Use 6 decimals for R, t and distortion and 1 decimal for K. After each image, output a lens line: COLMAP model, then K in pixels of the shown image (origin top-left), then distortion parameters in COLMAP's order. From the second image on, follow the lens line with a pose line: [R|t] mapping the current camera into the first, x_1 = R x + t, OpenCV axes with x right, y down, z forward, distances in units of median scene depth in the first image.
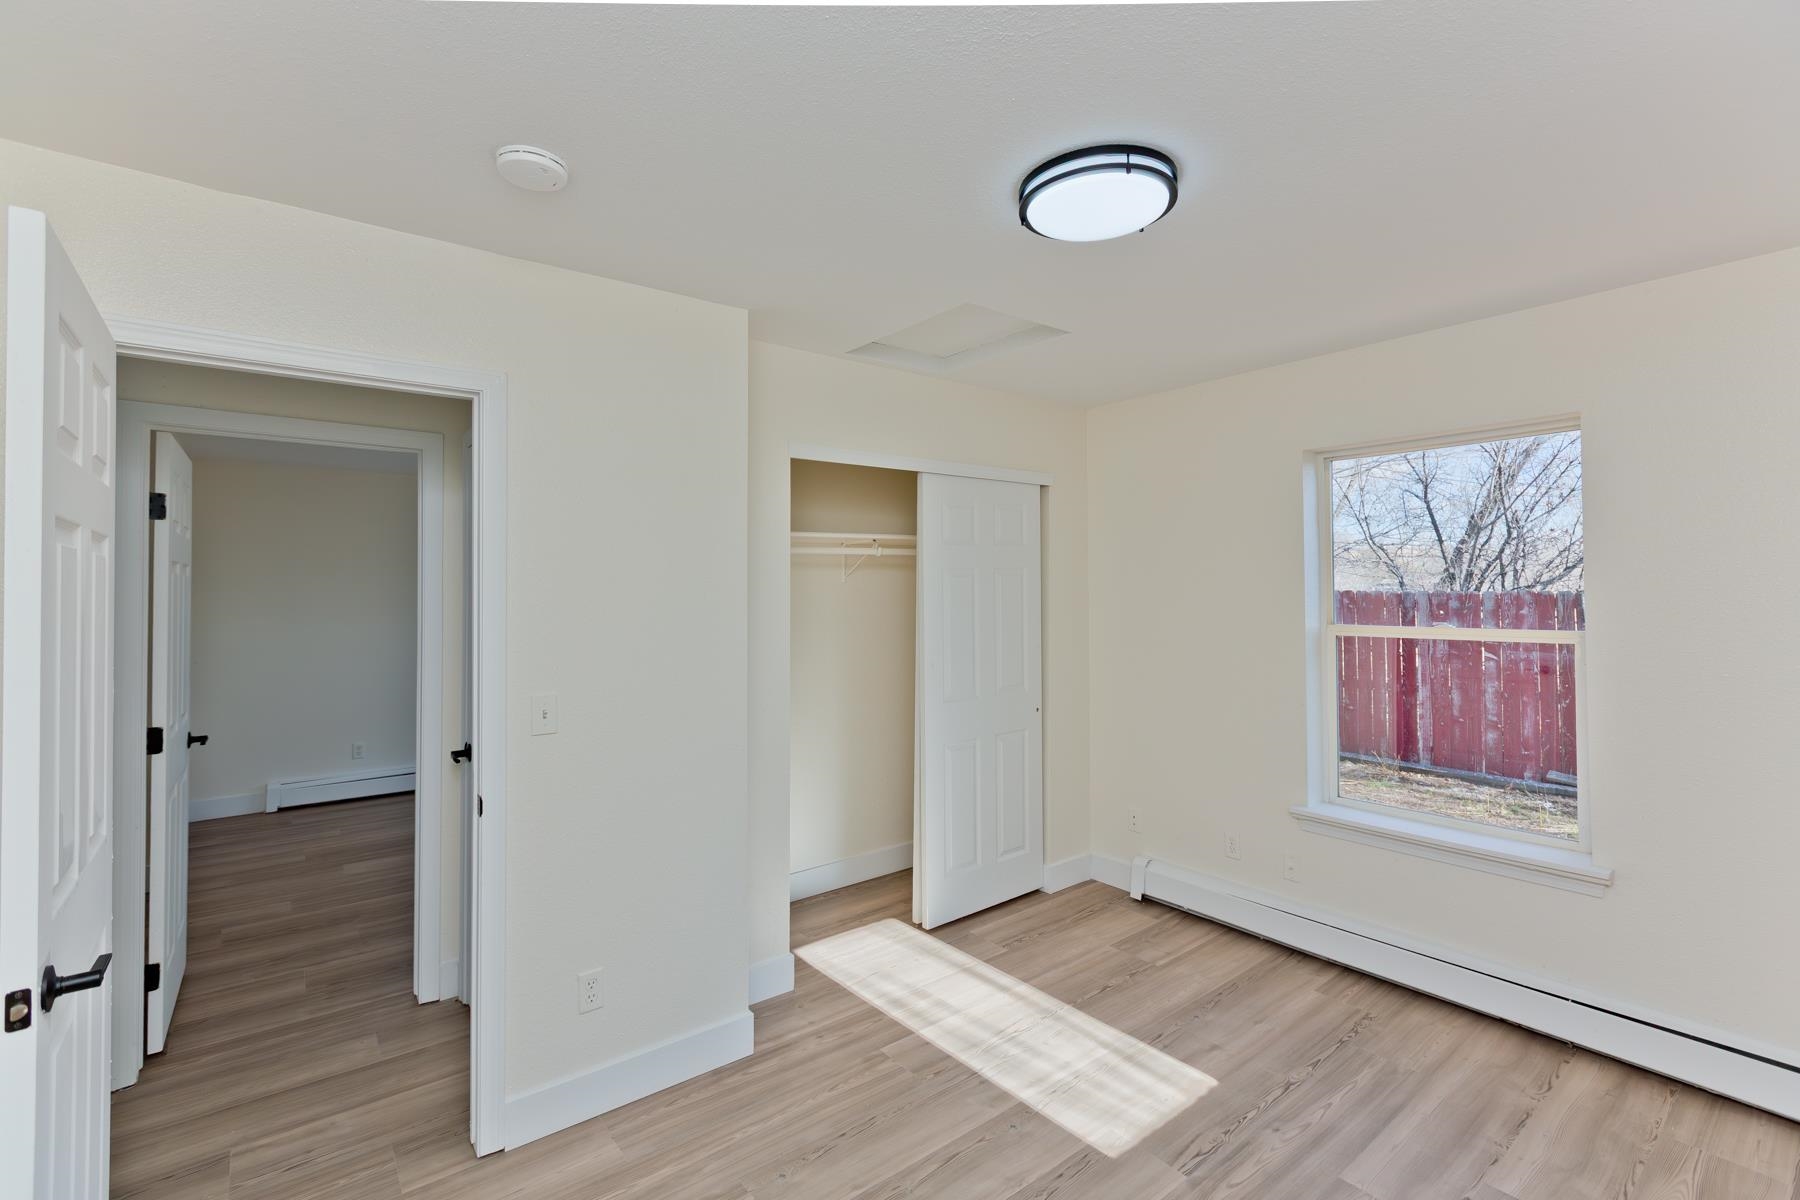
lens RADIAL K [[807.3, 0, 886.8], [0, 807.3, 594.6], [0, 0, 1]] dist [0.005374, -0.000901]
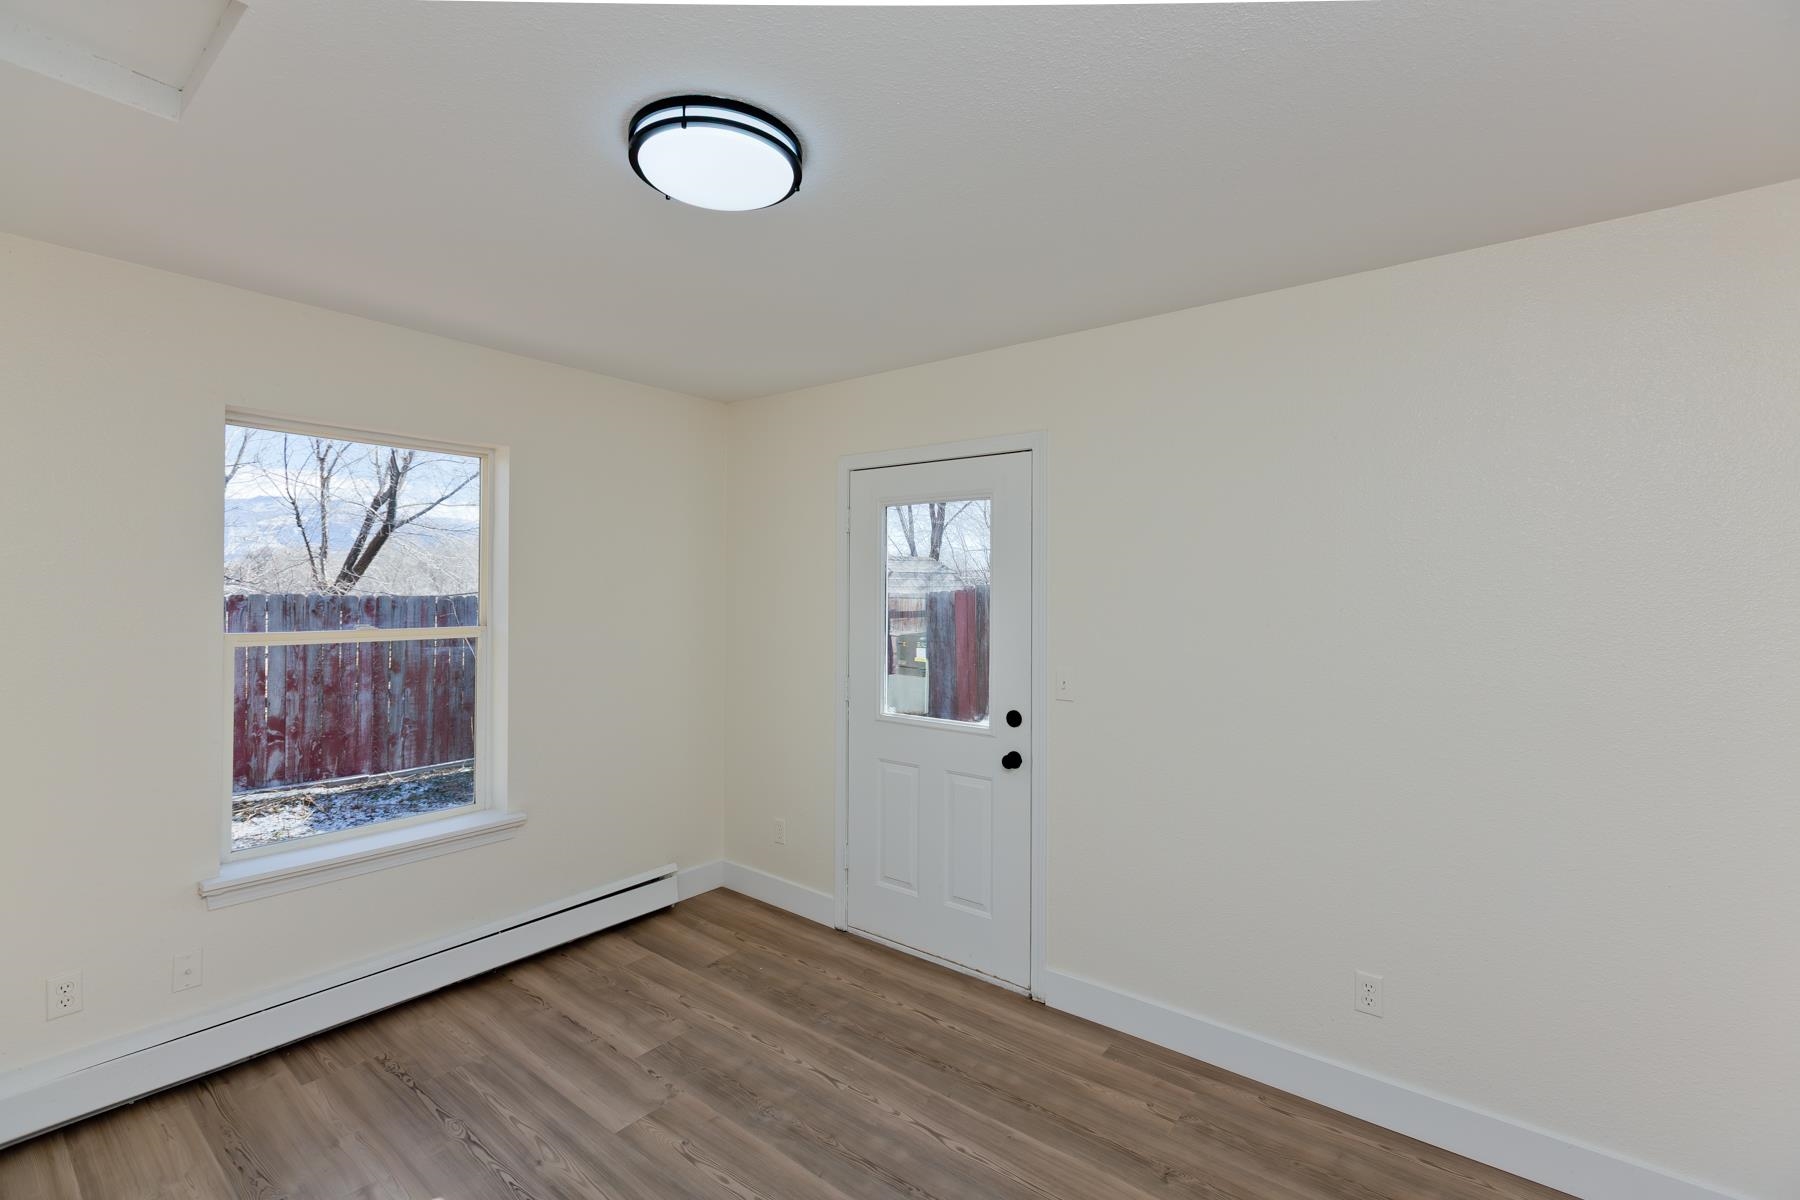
lens RADIAL K [[807.3, 0, 909.6], [0, 807.3, 592.4], [0, 0, 1]] dist [0.005374, -0.000901]
pose [[-0.247558, -0.001295, 0.968872, -0.430933], [-0.001348, 0.999999, 0.000992, -0.006307], [-0.968872, -0.001060, -0.247559, 0.646256]]
